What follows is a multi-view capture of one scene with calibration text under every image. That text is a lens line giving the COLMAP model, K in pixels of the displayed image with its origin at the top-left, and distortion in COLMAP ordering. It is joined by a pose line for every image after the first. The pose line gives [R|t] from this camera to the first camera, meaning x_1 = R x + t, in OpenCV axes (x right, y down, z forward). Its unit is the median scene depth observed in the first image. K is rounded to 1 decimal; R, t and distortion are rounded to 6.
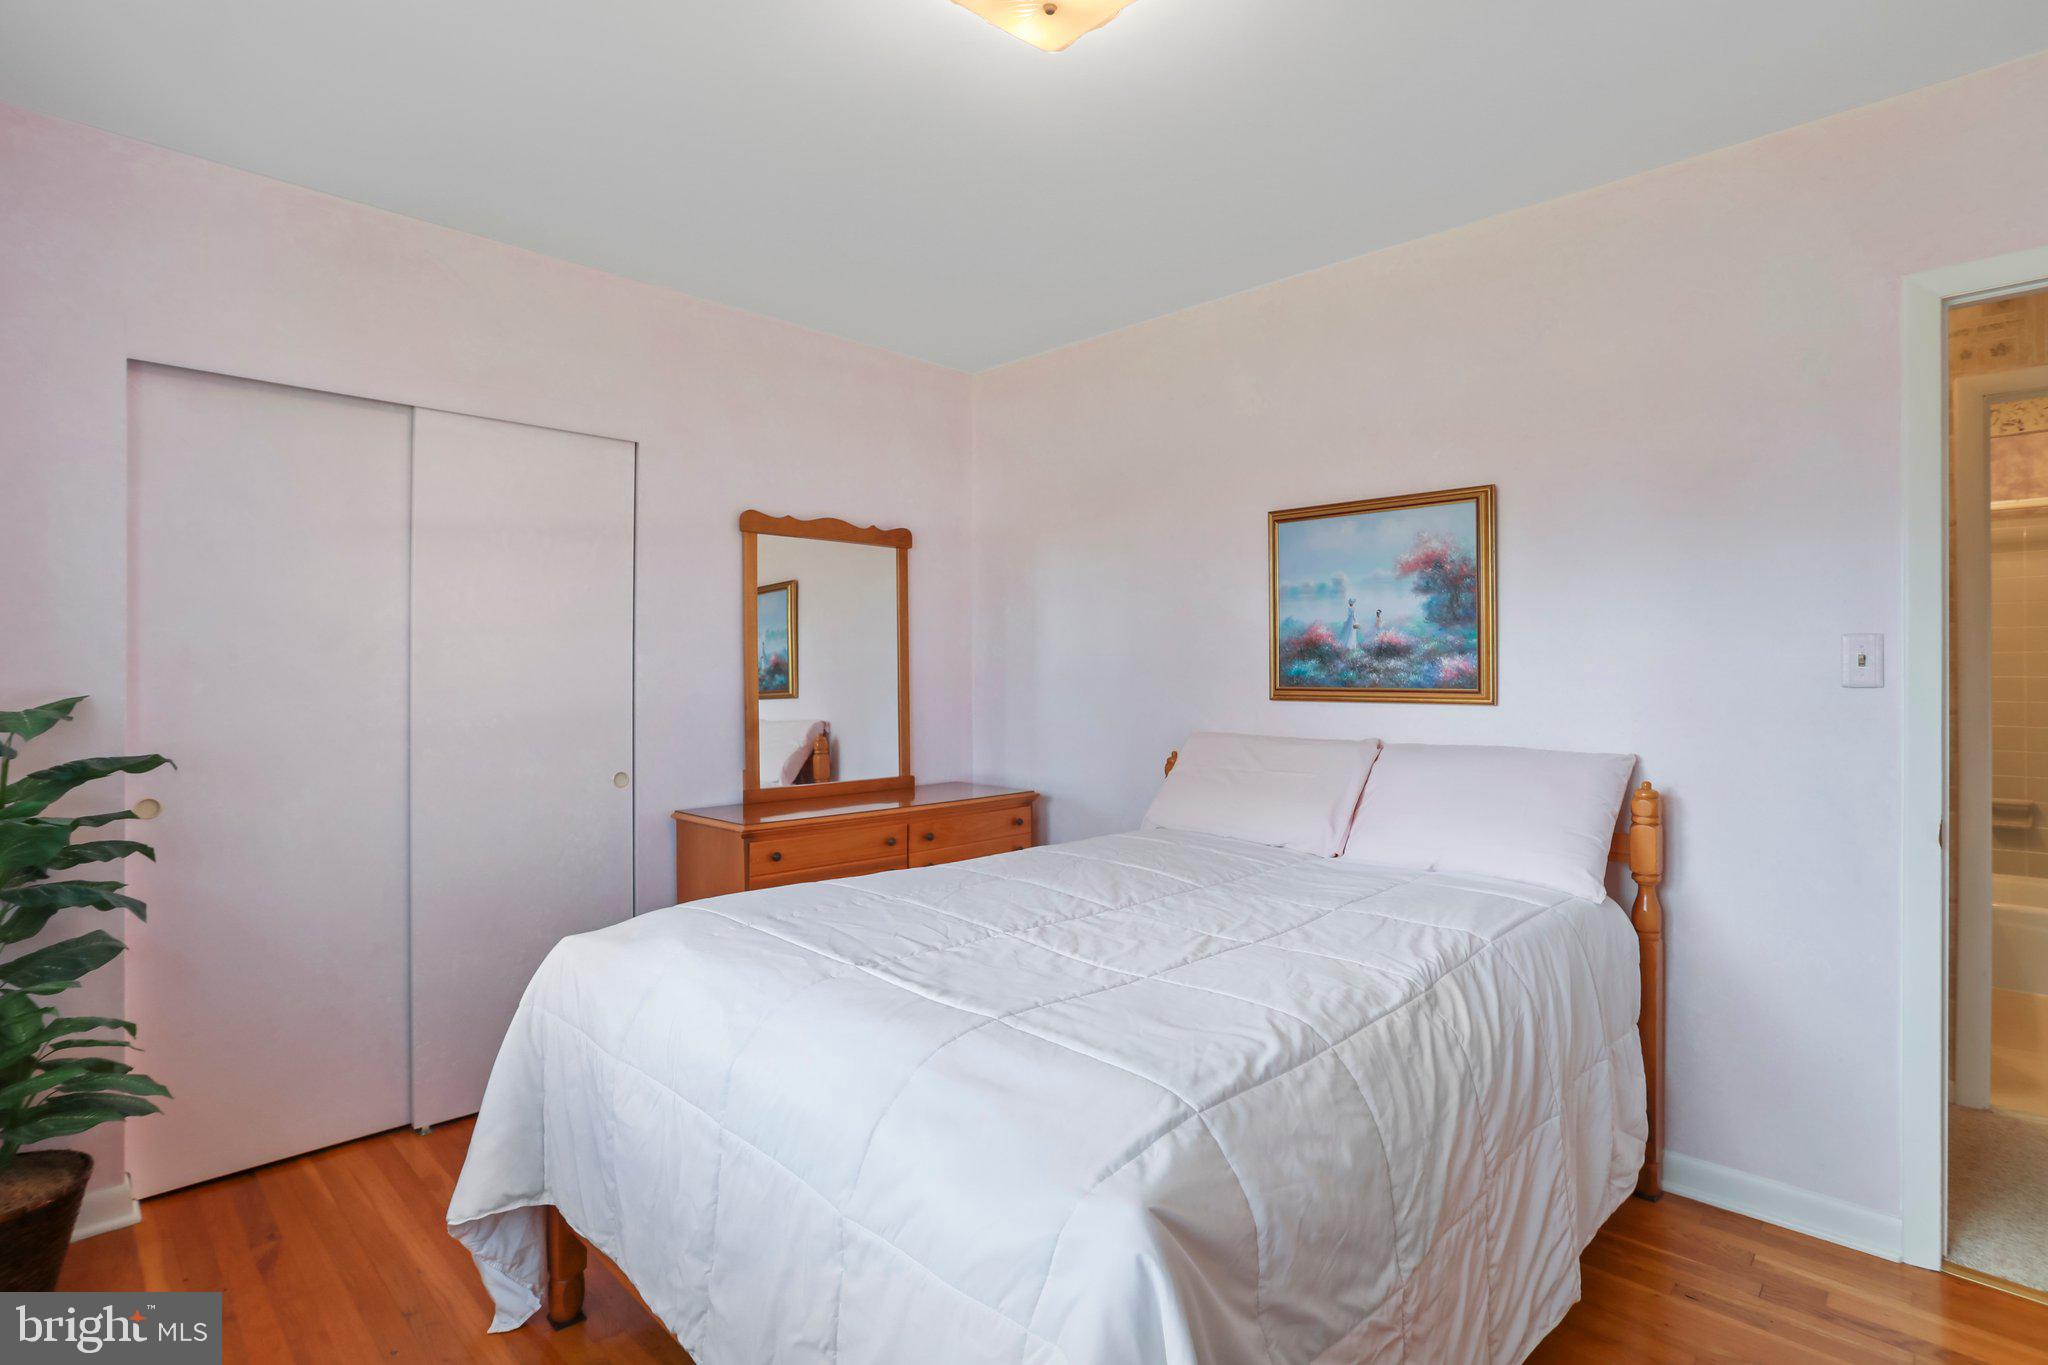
lens RADIAL K [[1017.7, 0, 1025.1], [0, 1017.7, 668.9], [0, 0, 1]] dist [-0.052138, 0.039176]
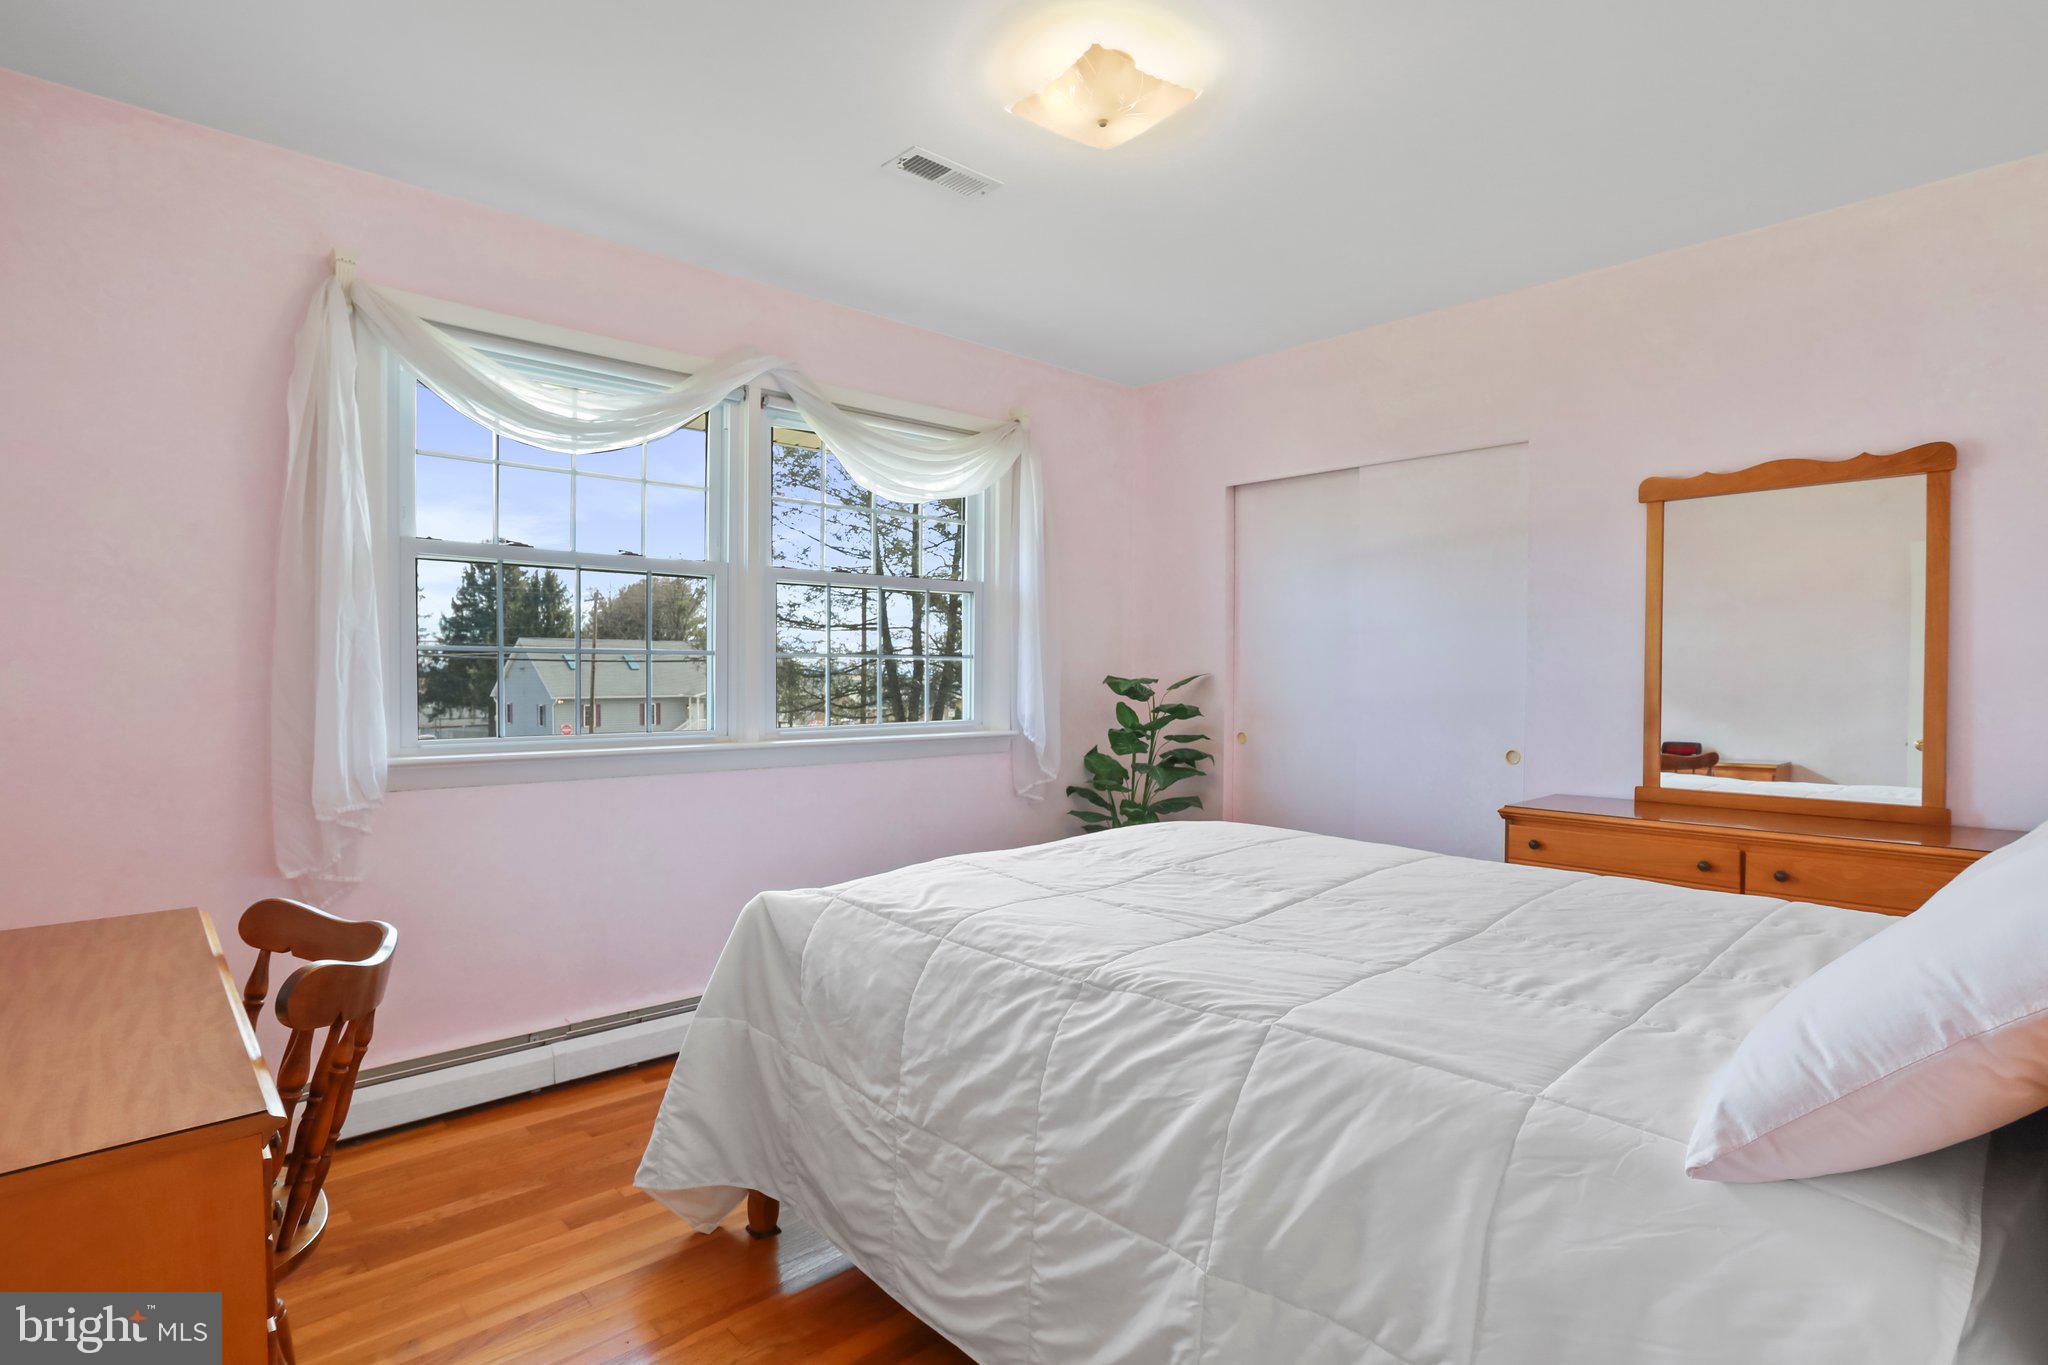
lens RADIAL K [[1017.7, 0, 1025.1], [0, 1017.7, 668.9], [0, 0, 1]] dist [-0.052138, 0.039176]
pose [[-0.047728, 0.004020, -0.998852, 0.988890], [0.002546, 0.999989, 0.003903, 0.014739], [0.998857, -0.002357, -0.047738, 0.722362]]
